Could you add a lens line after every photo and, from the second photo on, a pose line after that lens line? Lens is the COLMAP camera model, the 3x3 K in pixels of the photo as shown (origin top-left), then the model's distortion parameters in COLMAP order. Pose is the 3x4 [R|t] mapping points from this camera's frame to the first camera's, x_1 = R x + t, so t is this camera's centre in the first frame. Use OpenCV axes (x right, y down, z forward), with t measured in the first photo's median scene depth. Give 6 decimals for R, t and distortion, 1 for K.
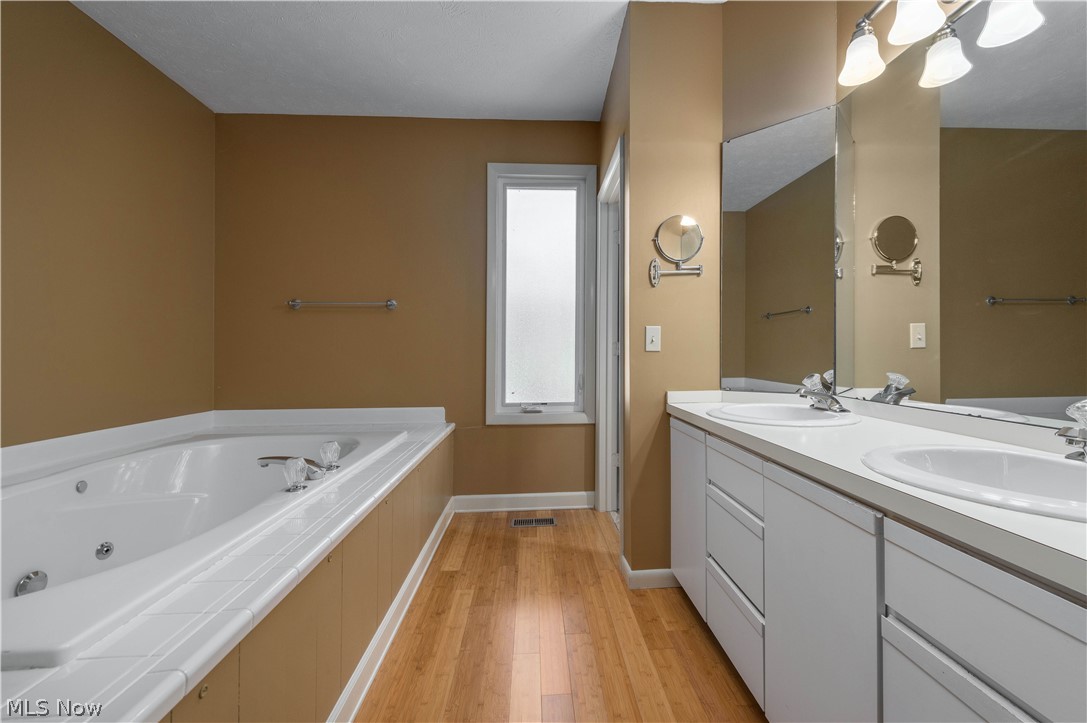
lens RADIAL K [[428.1, 0, 545.7], [0, 428.1, 355.7], [0, 0, 1]] dist [0.014989, -0.002495]
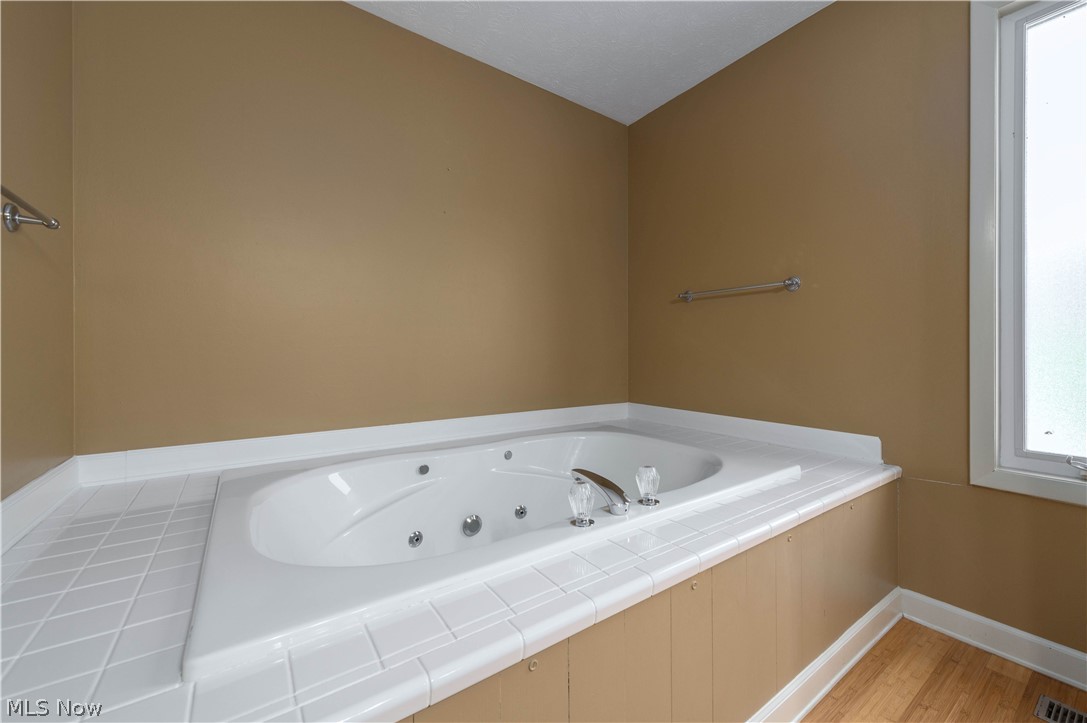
lens RADIAL K [[428.1, 0, 560.4], [0, 428.1, 348.1], [0, 0, 1]] dist [0.014989, -0.002495]
pose [[0.557226, -0.000933, -0.830360, 0.027273], [-0.008410, 0.999942, -0.006767, -0.001716], [0.830318, 0.010754, 0.557186, 0.283157]]
